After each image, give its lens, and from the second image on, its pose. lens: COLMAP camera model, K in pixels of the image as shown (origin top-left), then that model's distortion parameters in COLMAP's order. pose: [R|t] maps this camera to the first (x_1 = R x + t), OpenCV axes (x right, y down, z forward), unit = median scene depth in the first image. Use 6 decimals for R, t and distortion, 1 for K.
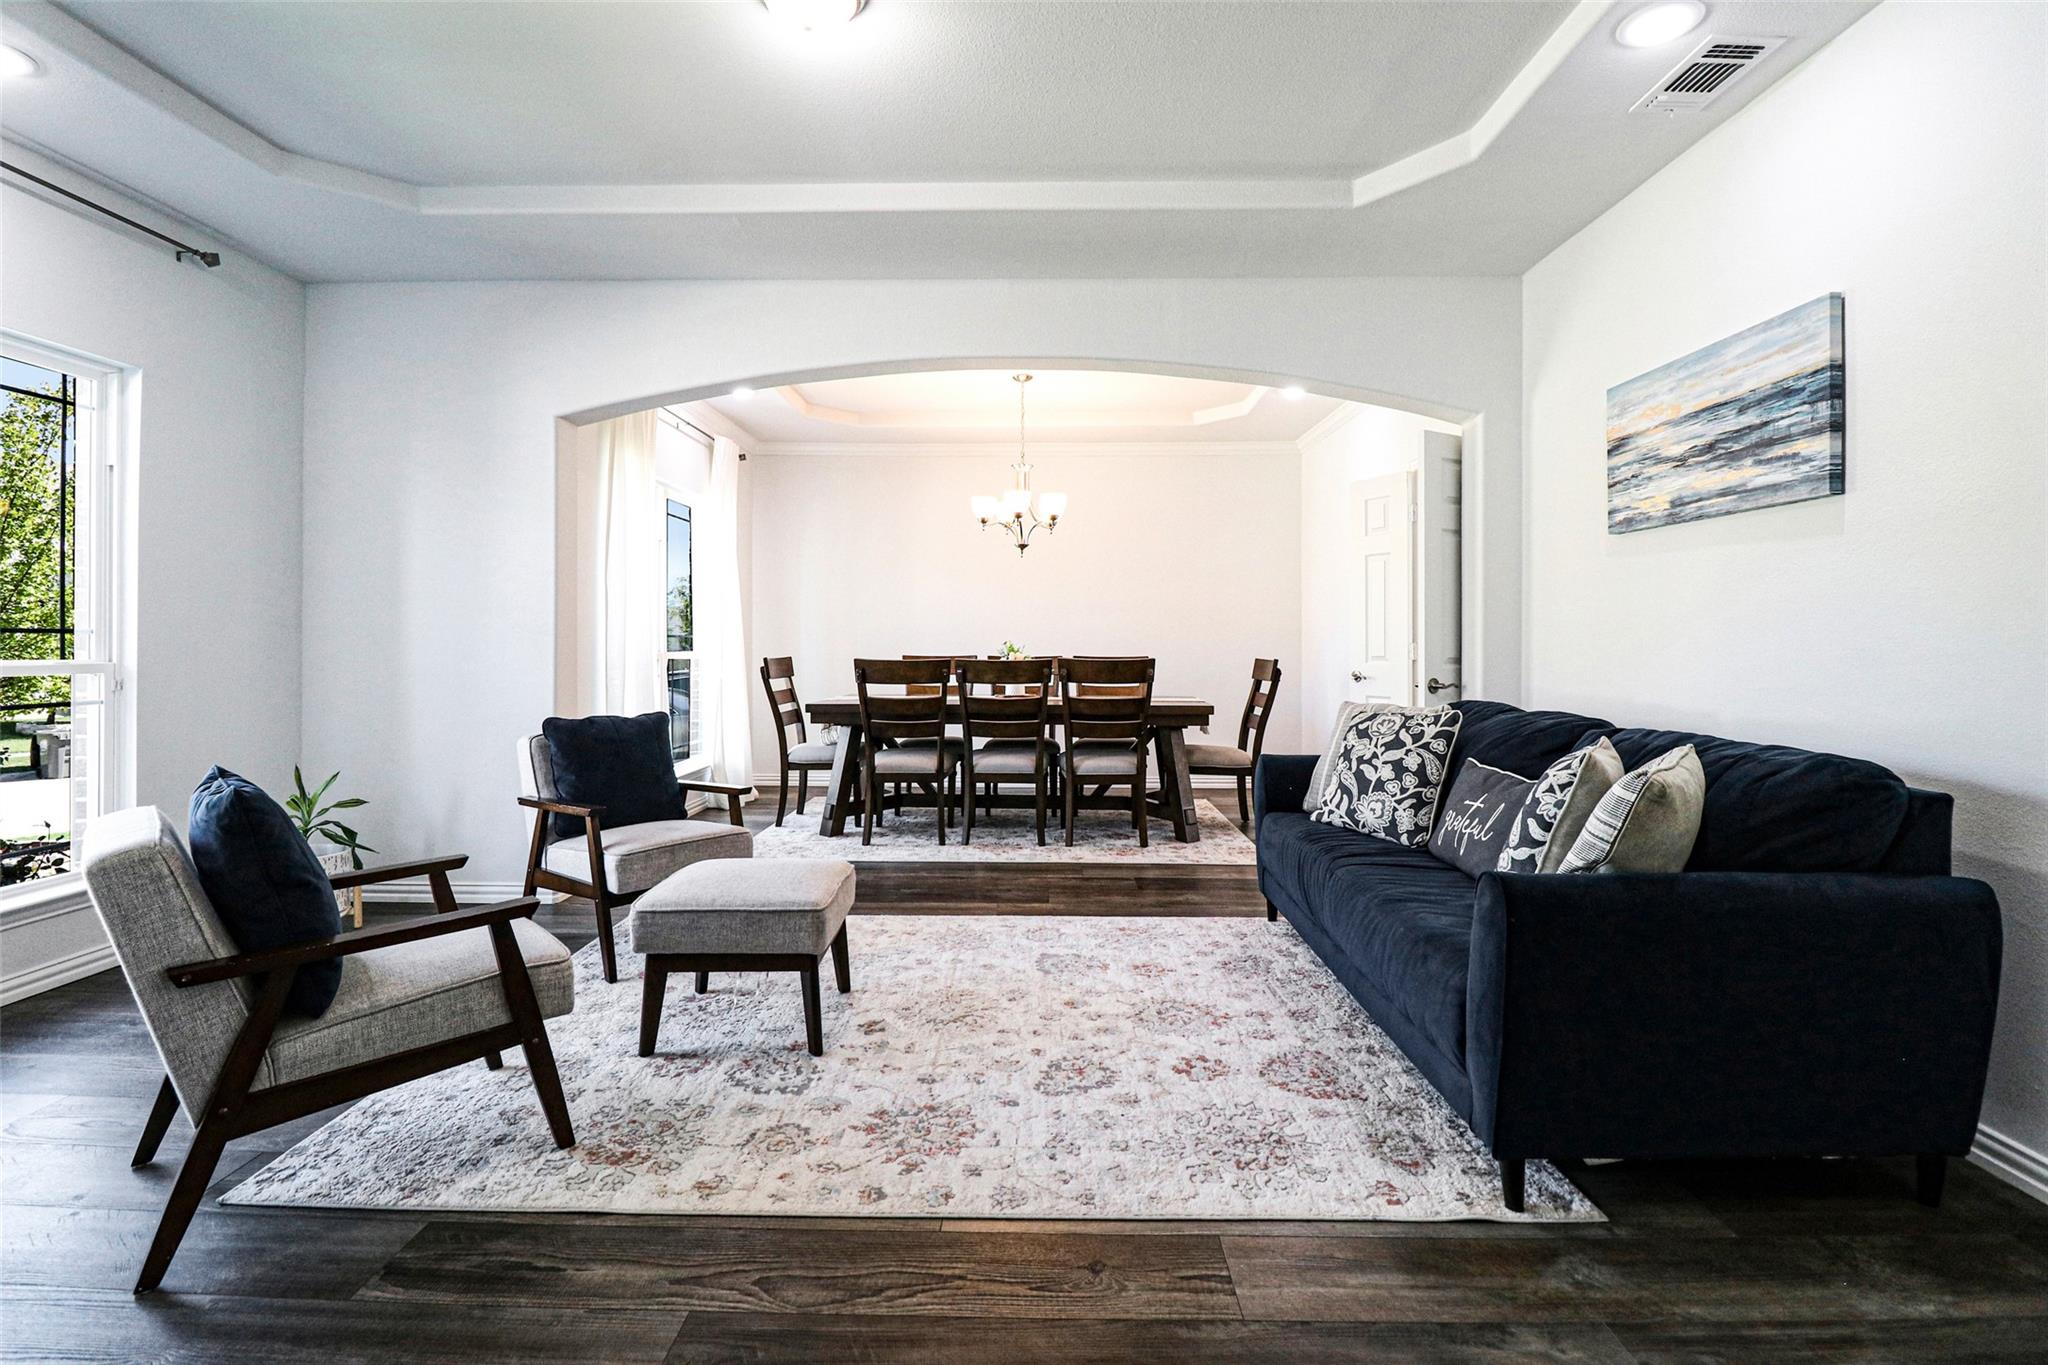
lens RADIAL K [[954.0, 0, 984.8], [0, 954.0, 629.5], [0, 0, 1]] dist [0.000113, -0.012046]
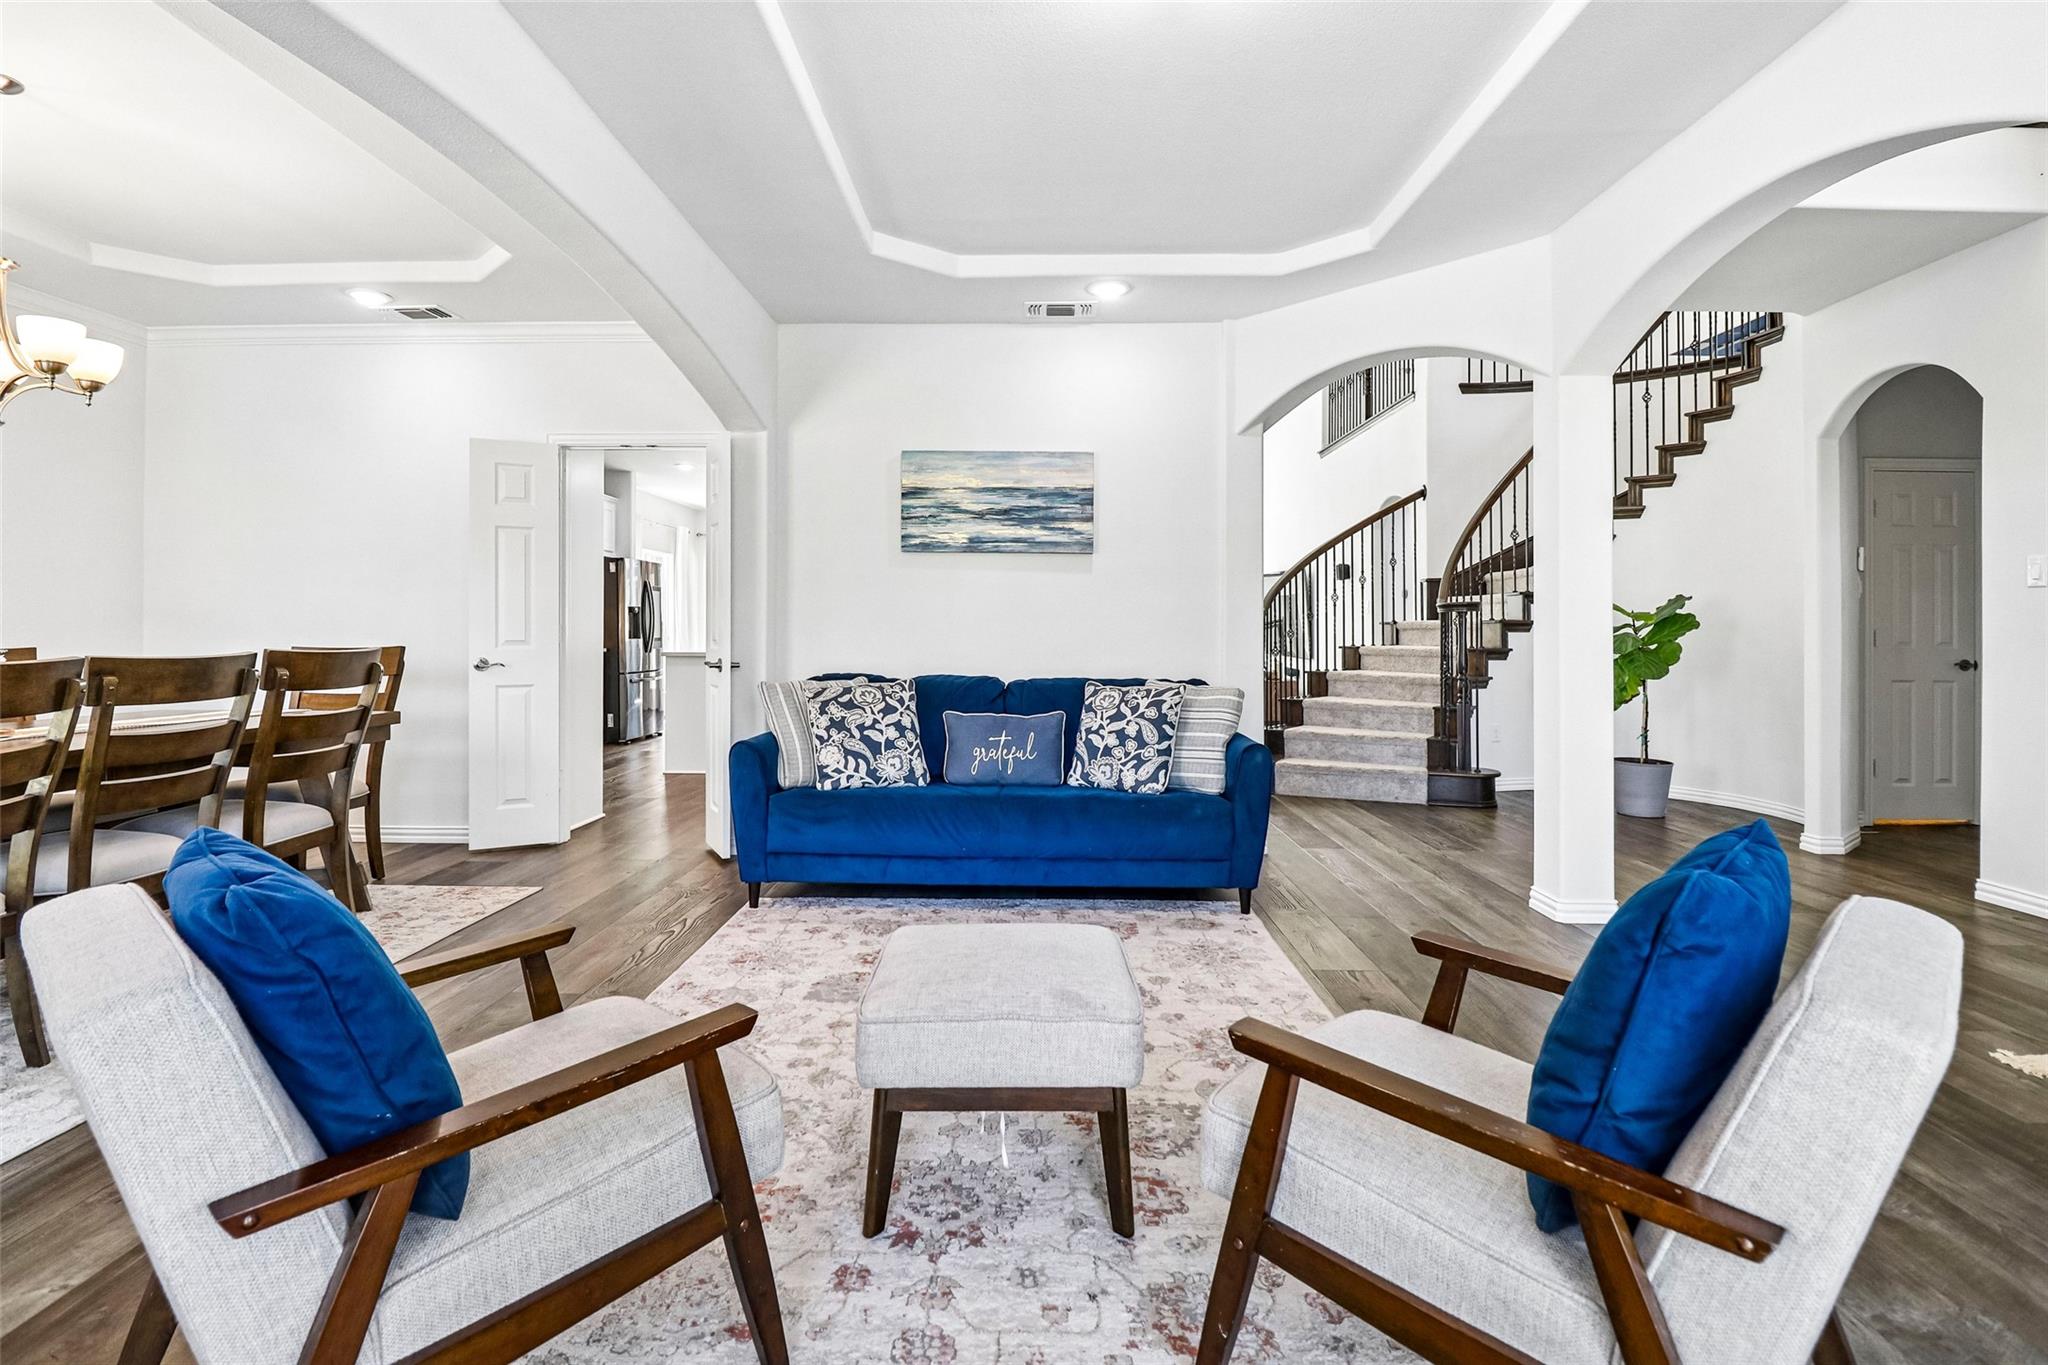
lens RADIAL K [[947.0, 0, 1047.7], [0, 947.0, 616.1], [0, 0, 1]] dist [-0.000255, -0.013809]
pose [[-0.025319, 0.008341, 0.999645, -0.881513], [-0.017181, 0.999814, -0.008778, 0.007292], [-0.999532, -0.017397, -0.025171, 0.916563]]
